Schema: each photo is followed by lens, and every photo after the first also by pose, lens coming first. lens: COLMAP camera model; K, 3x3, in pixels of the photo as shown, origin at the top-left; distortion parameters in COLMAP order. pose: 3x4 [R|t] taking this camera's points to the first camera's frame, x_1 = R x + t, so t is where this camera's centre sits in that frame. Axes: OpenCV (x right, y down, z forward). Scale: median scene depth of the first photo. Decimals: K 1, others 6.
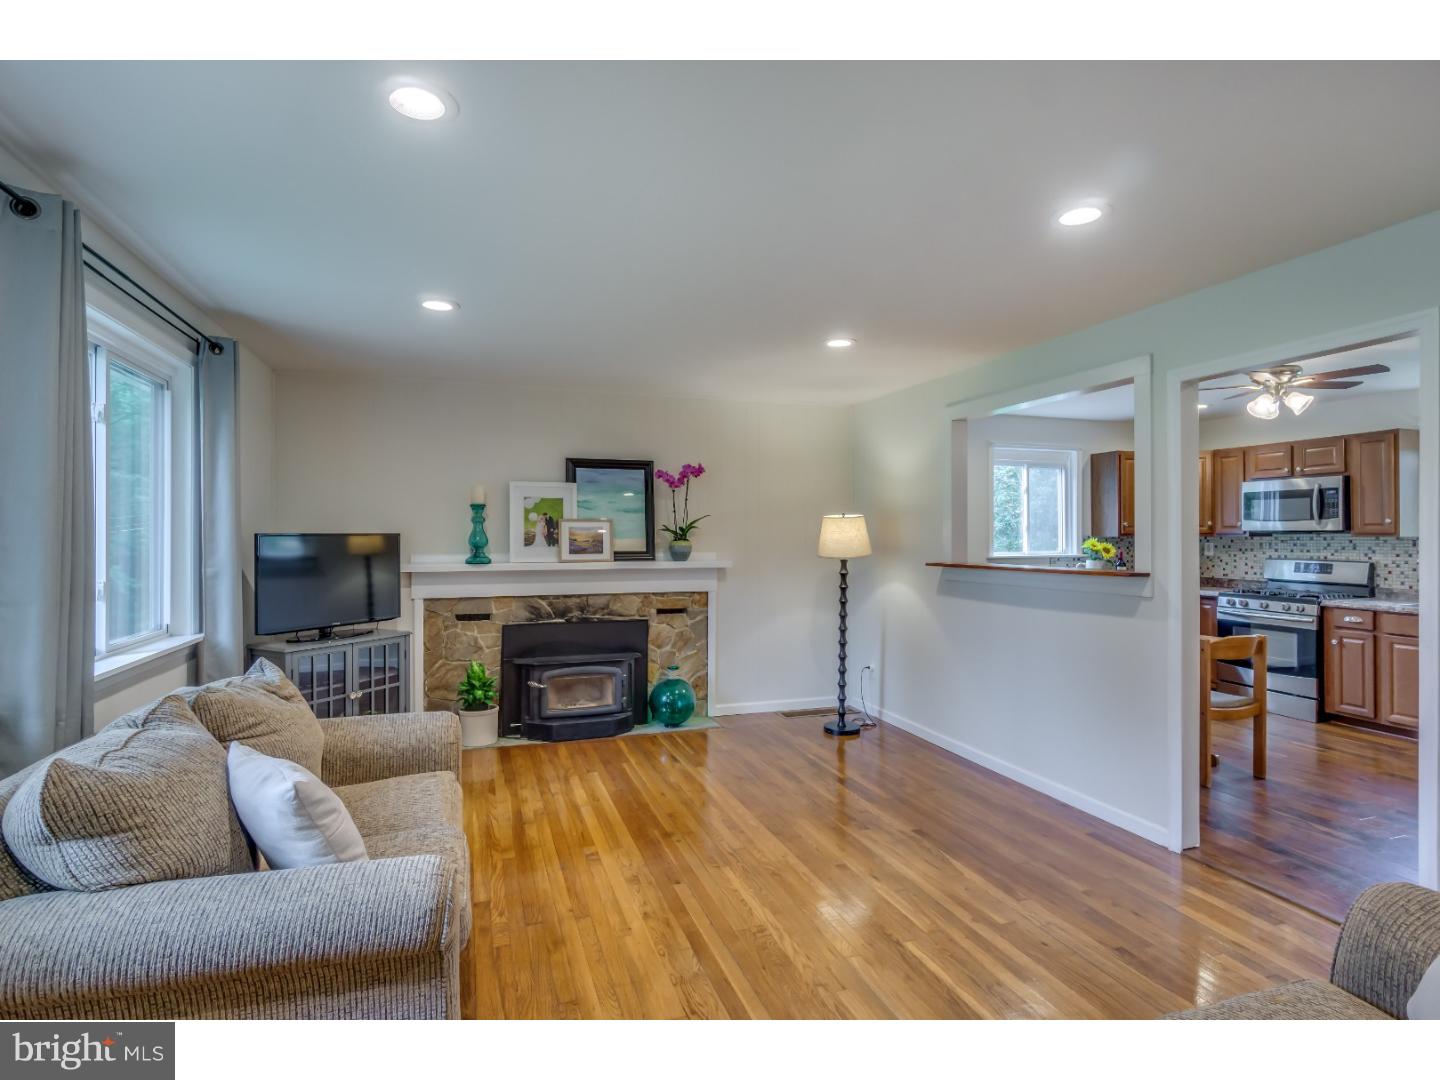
lens RADIAL K [[740.3, 0, 723.3], [0, 740.3, 532.1], [0, 0, 1]] dist [-0.000508, -0.000213]
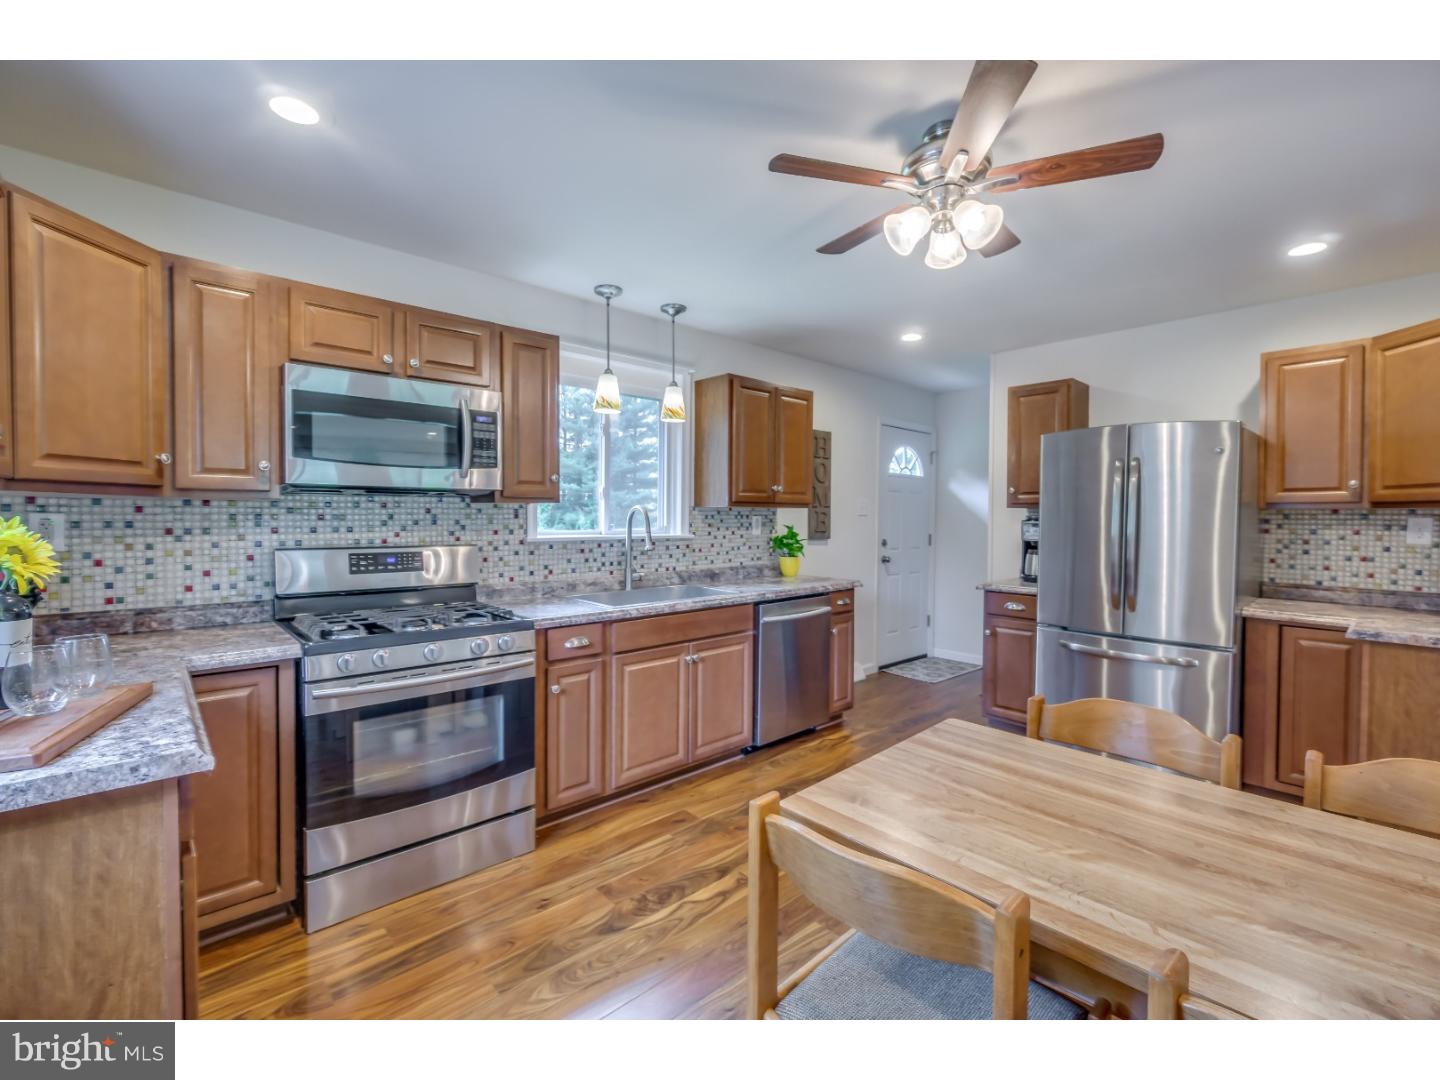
lens RADIAL K [[627.5, 0, 725.7], [0, 627.5, 528.9], [0, 0, 1]] dist [-0.002761, 0.000010]
pose [[-0.403108, -0.020372, 0.914925, 0.322946], [-0.008858, 0.999792, 0.018359, 0.016253], [-0.915109, -0.000704, -0.403205, 1.014845]]
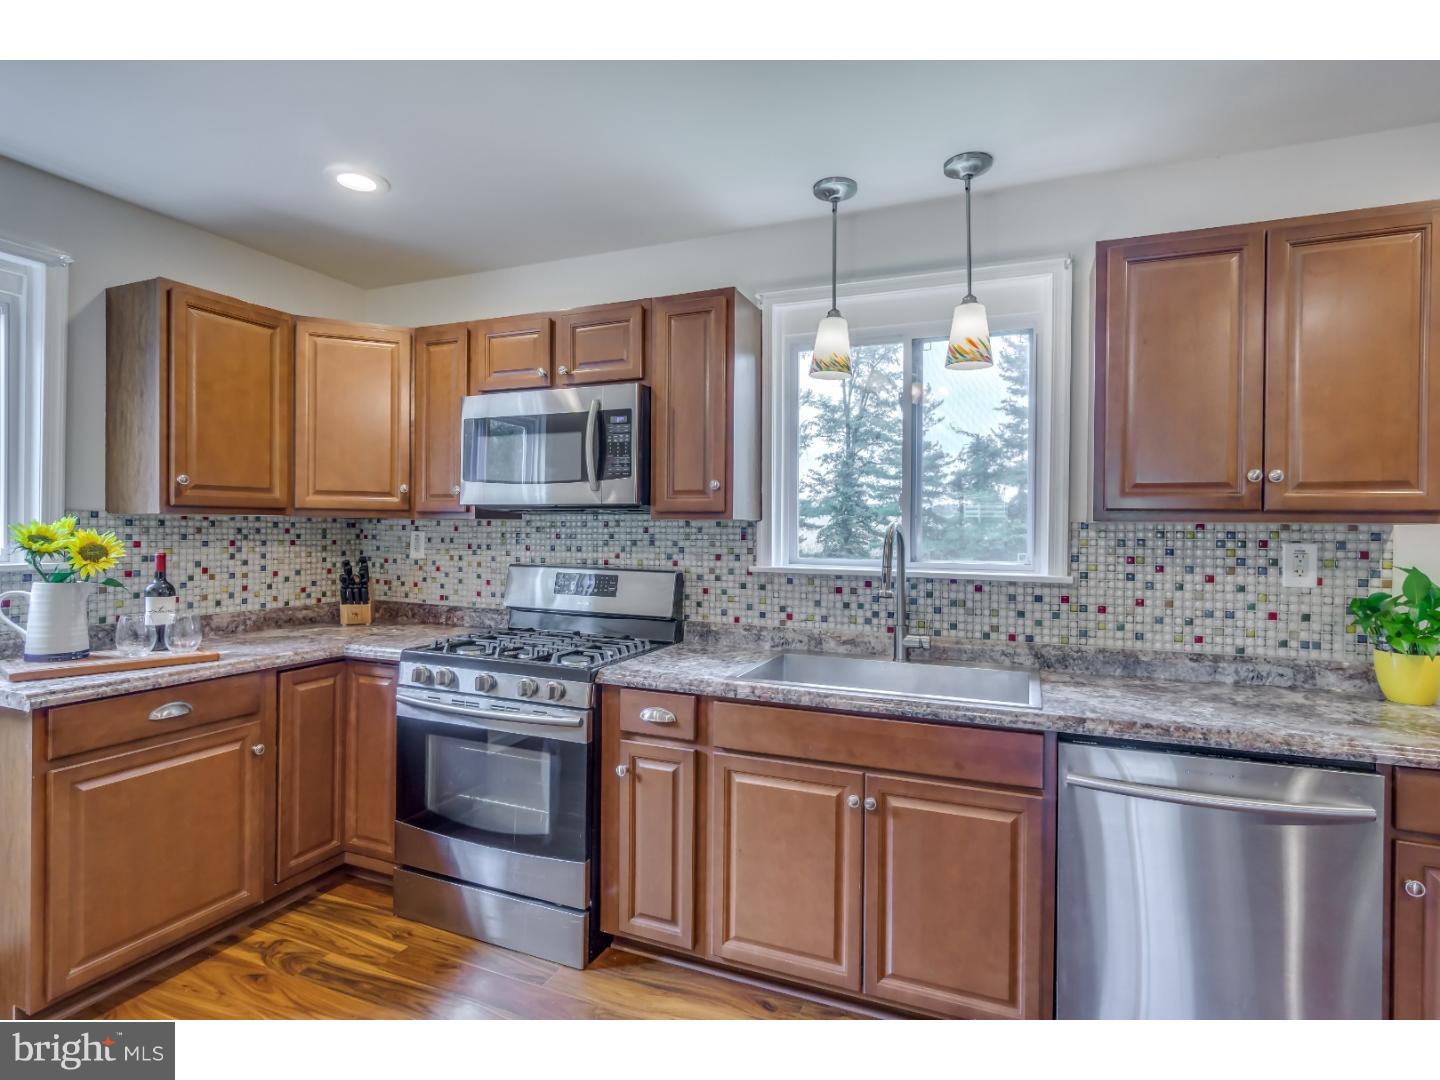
lens RADIAL K [[740.3, 0, 721.5], [0, 740.3, 532.5], [0, 0, 1]] dist [-0.000508, -0.000213]
pose [[0.666233, 0.007059, 0.745710, 0.522713], [-0.015409, 0.999872, 0.004302, 0.011825], [-0.745584, -0.014356, 0.666257, 0.645963]]
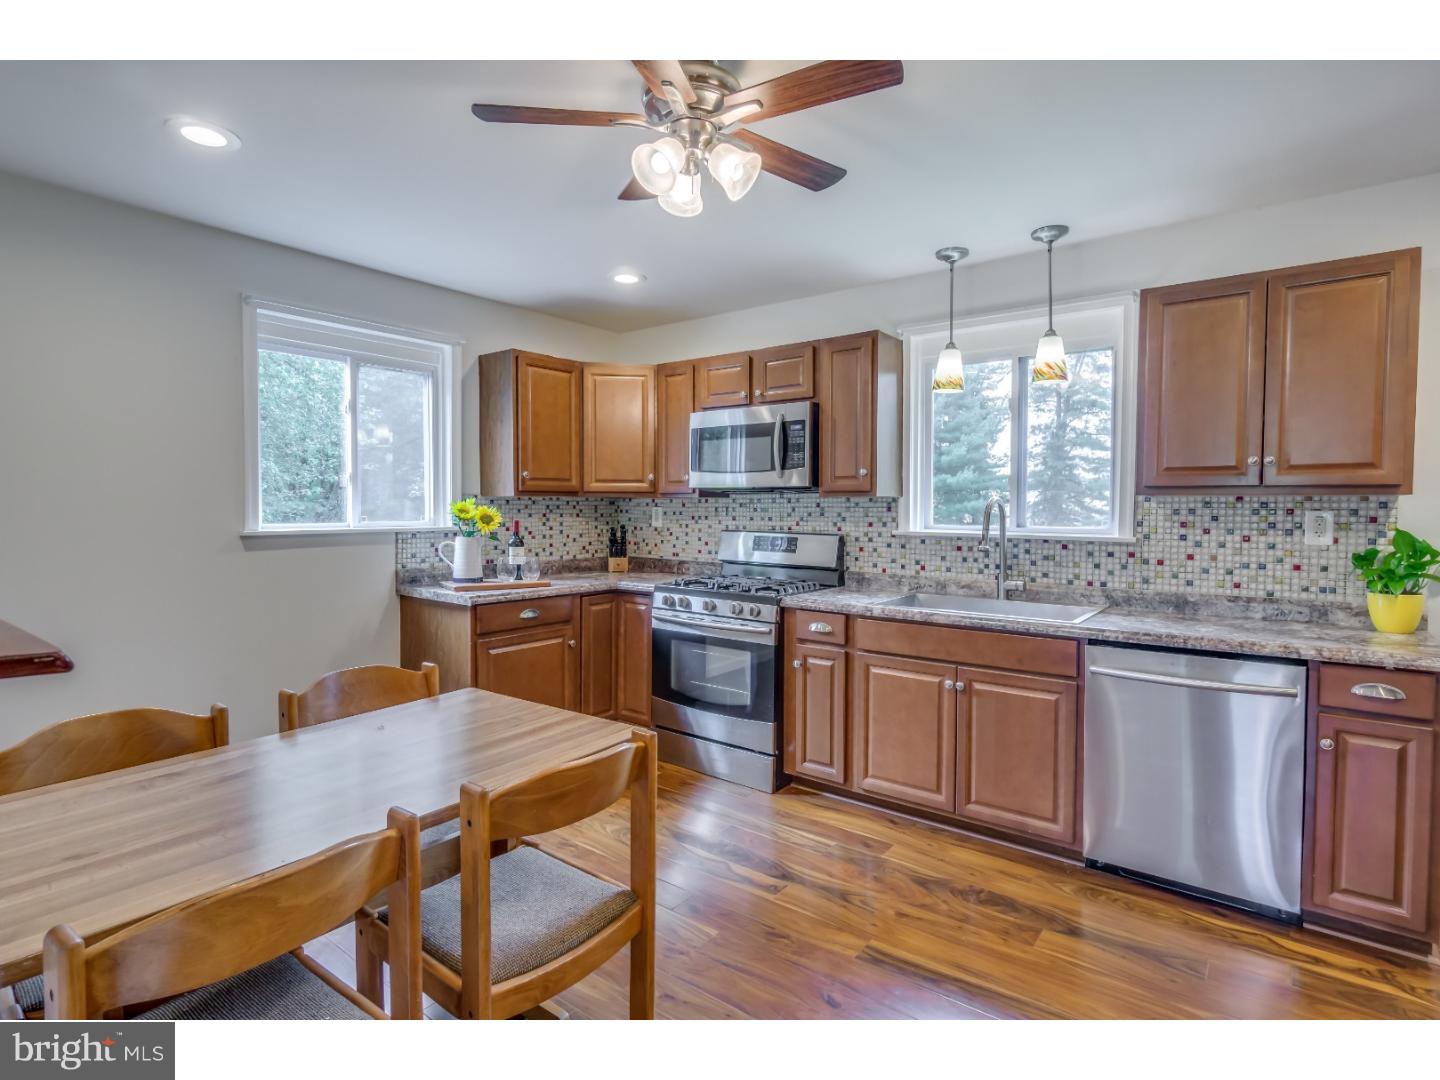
lens RADIAL K [[740.3, 0, 725.5], [0, 740.3, 530.6], [0, 0, 1]] dist [-0.000508, -0.000213]
pose [[0.833954, -0.011442, 0.551716, 0.409026], [-0.009416, 0.999344, 0.034959, 0.014022], [-0.551754, -0.034350, 0.833299, 0.488588]]
